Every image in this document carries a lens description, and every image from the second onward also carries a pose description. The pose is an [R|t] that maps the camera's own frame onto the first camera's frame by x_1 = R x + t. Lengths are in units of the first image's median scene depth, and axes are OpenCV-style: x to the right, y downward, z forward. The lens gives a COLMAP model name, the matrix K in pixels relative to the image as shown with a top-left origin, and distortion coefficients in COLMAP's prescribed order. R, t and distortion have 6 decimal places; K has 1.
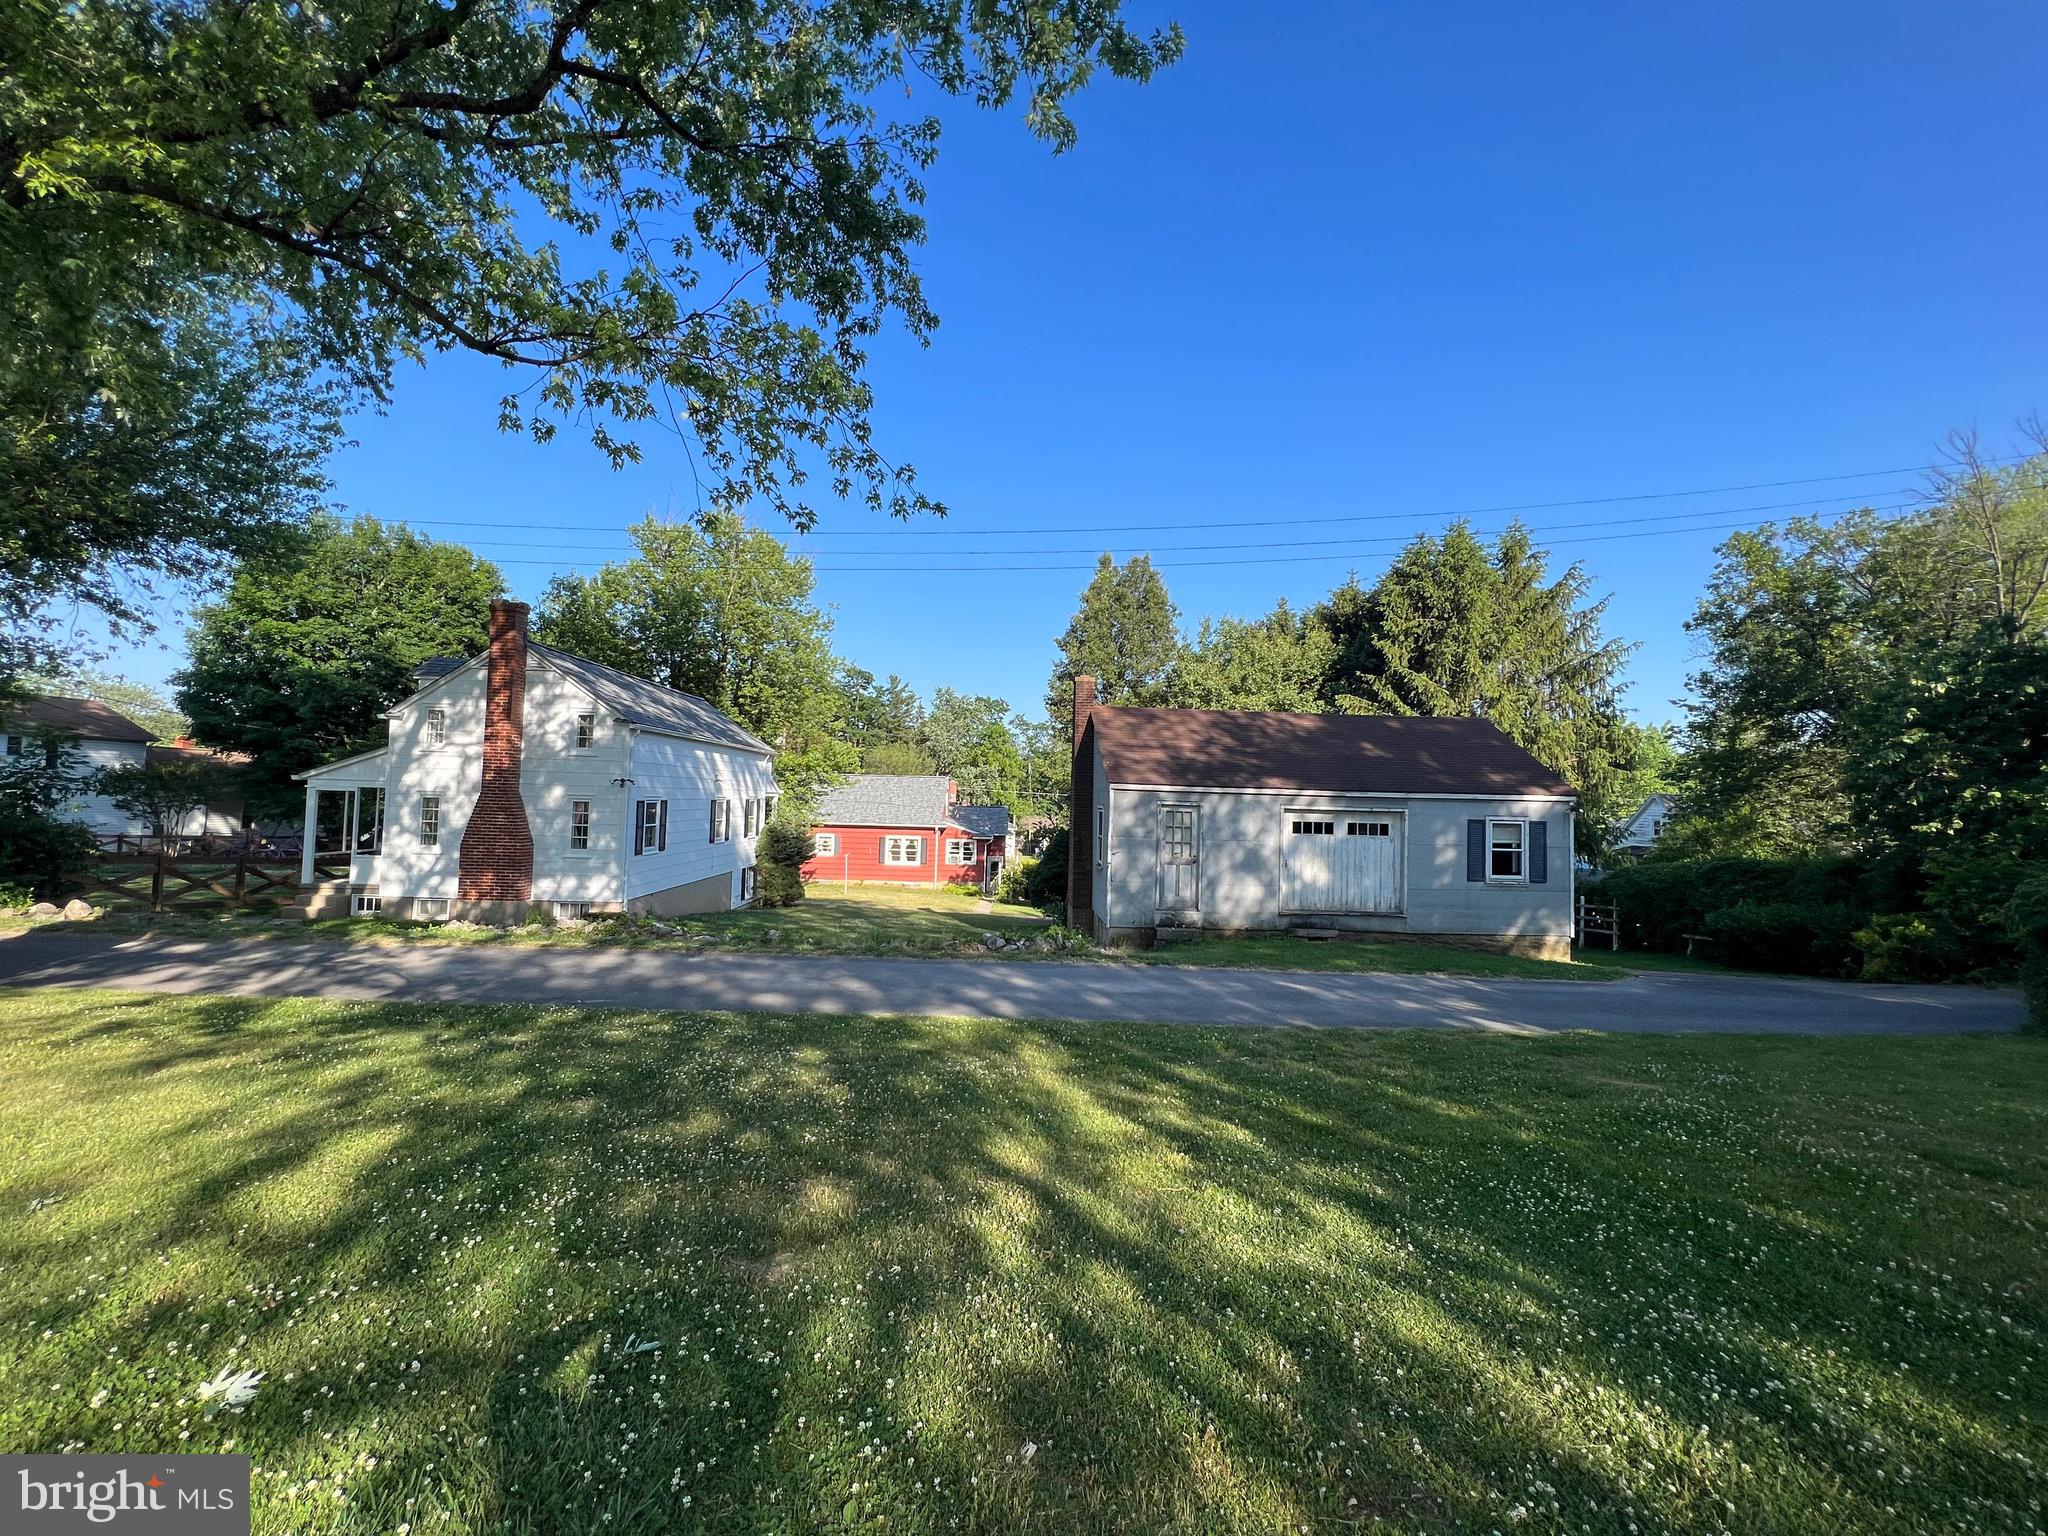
lens RADIAL K [[826.6, 0, 1024.0], [0, 826.6, 768.0], [0, 0, 1]] dist [-0.001843, -0.000516]
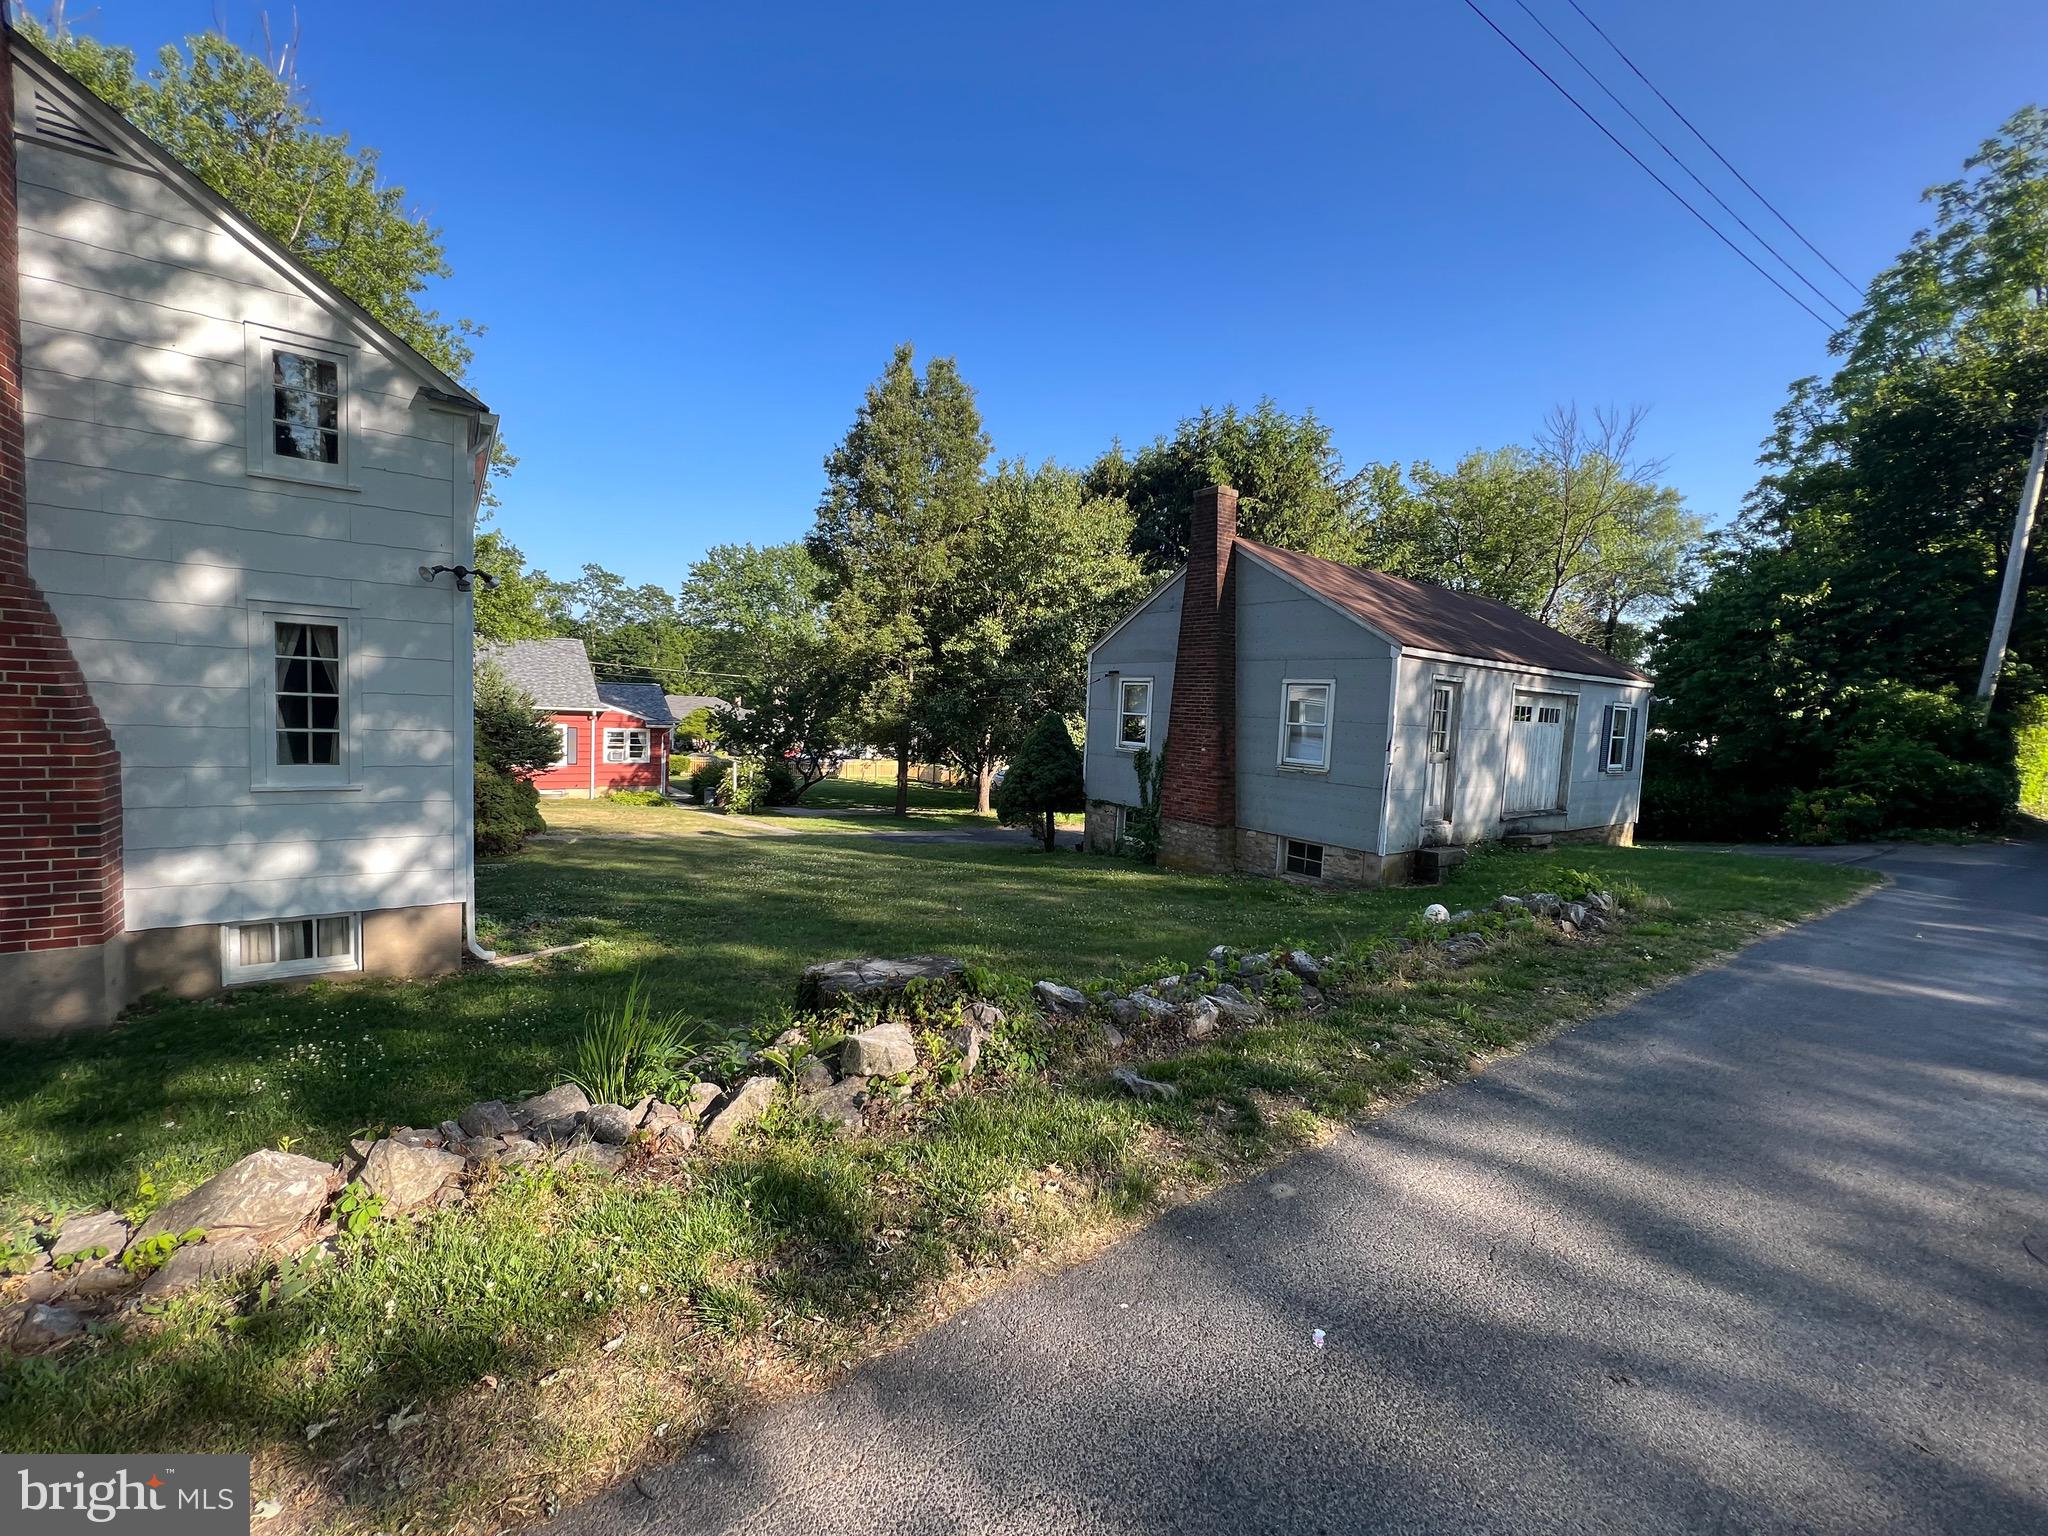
lens RADIAL K [[826.6, 0, 1024.0], [0, 826.6, 768.0], [0, 0, 1]] dist [-0.001843, -0.000516]
pose [[0.832345, -0.029669, 0.553463, -0.479970], [-0.045168, 0.991614, 0.121084, 0.047368], [-0.552414, -0.125782, 0.824025, 0.552428]]
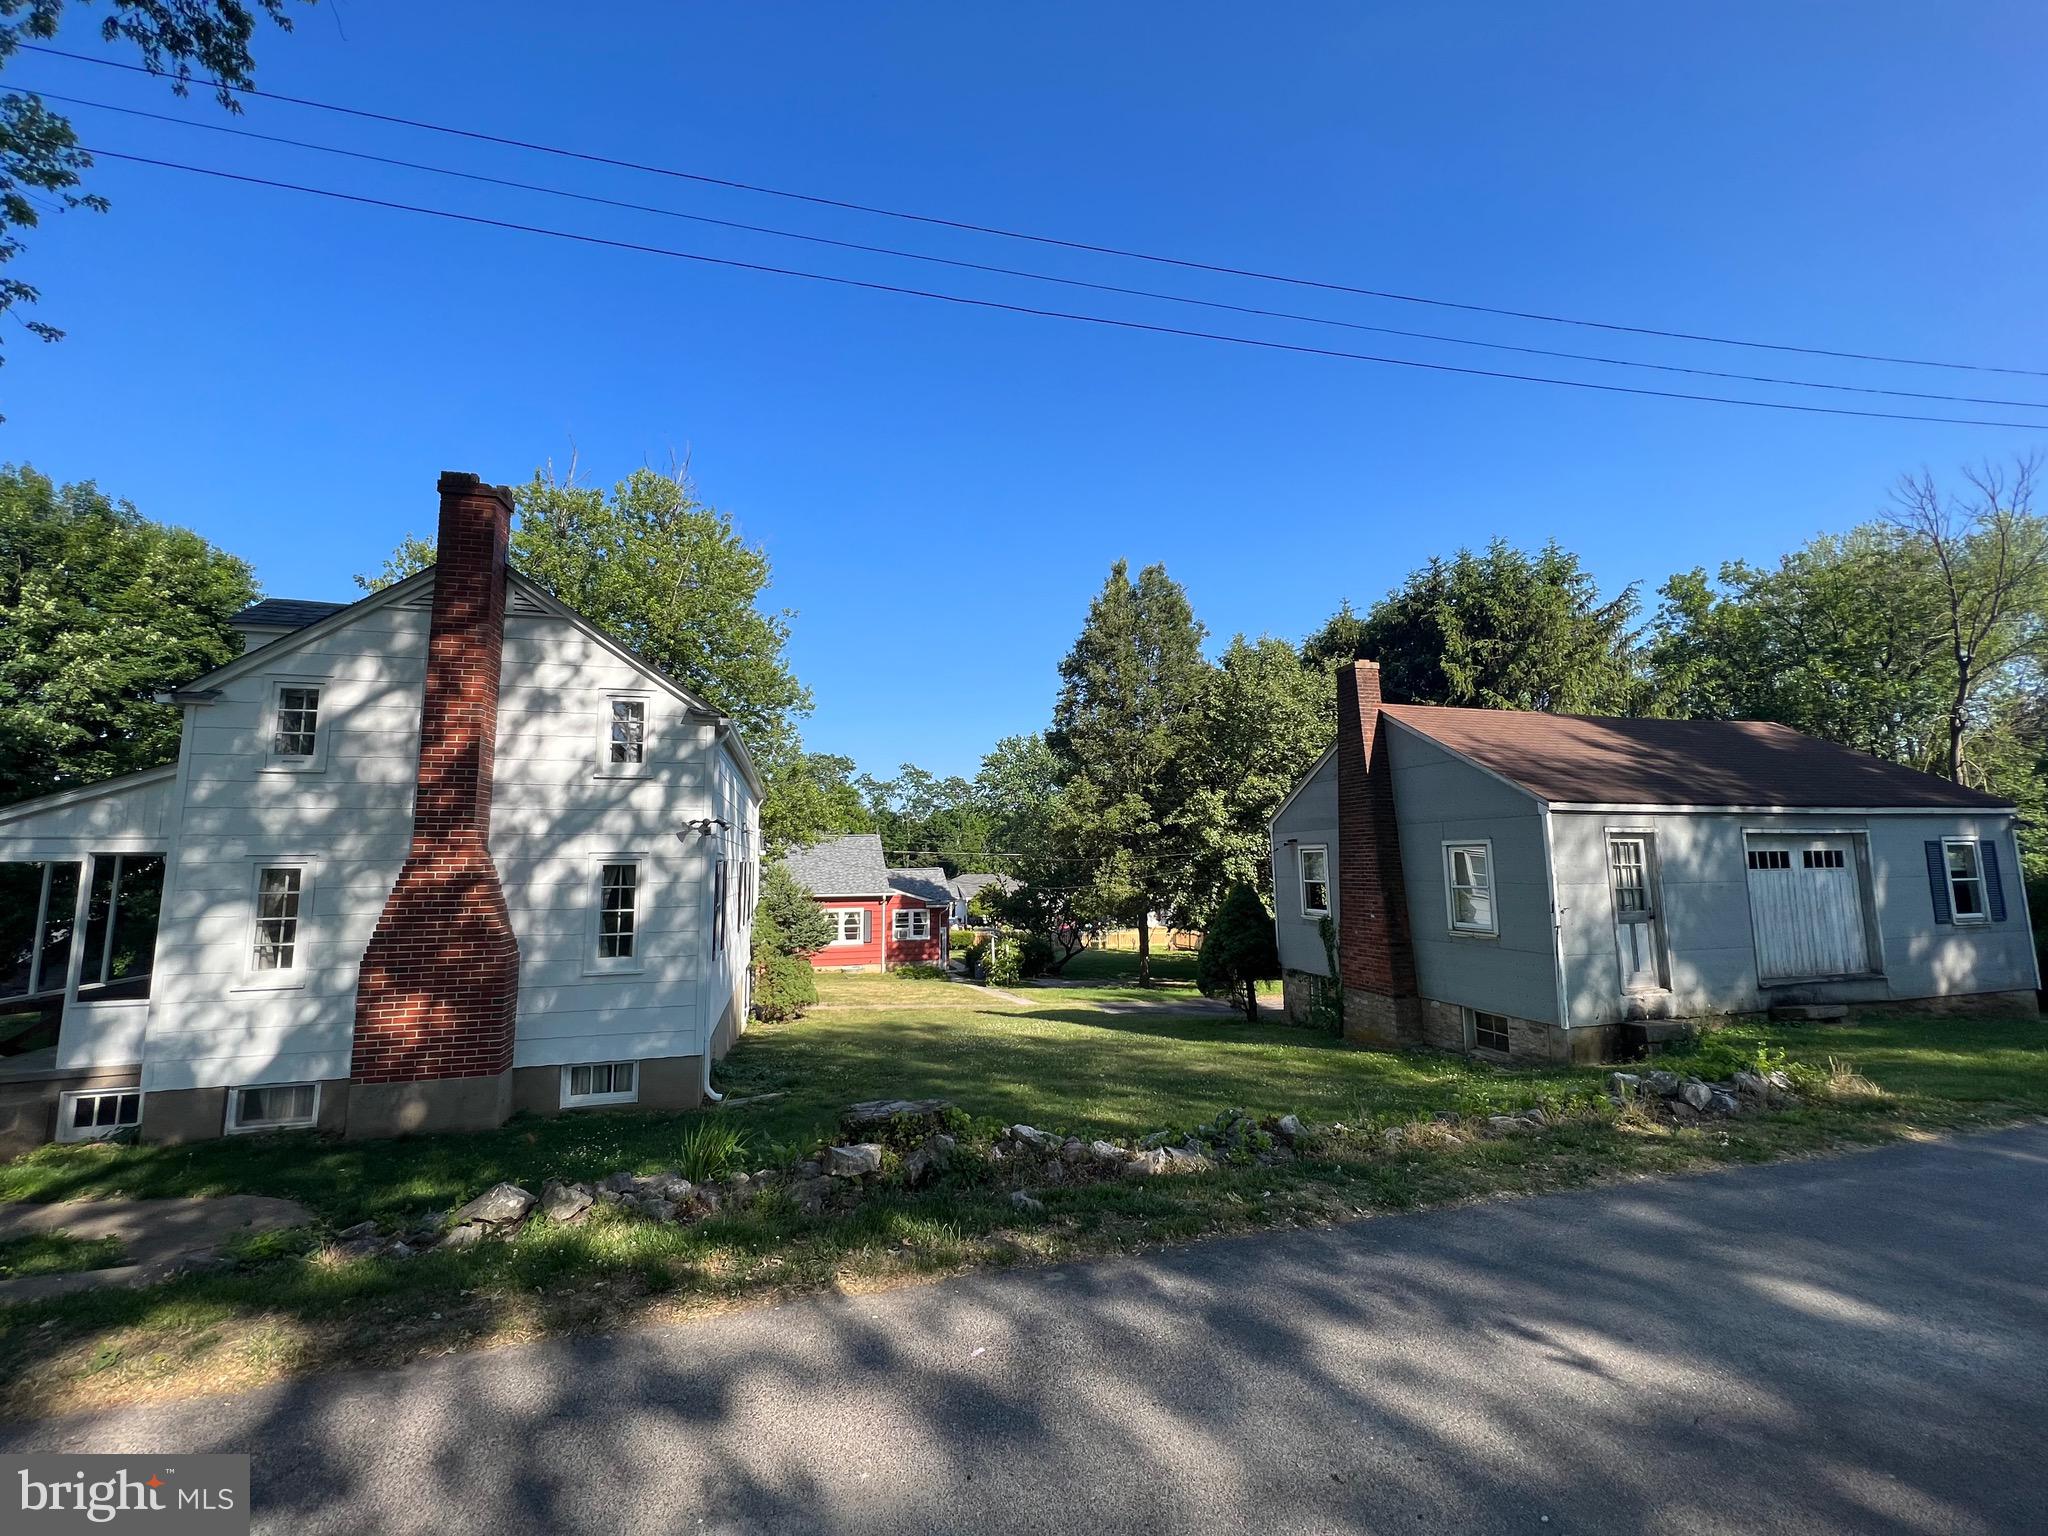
lens RADIAL K [[832.9, 0, 1024.0], [0, 832.9, 768.0], [0, 0, 1]] dist [-0.001004, -0.000016]
pose [[0.973061, -0.011057, 0.230284, -0.395822], [0.028591, 0.996926, -0.072940, 0.024634], [-0.228770, 0.077559, 0.970386, 0.401429]]
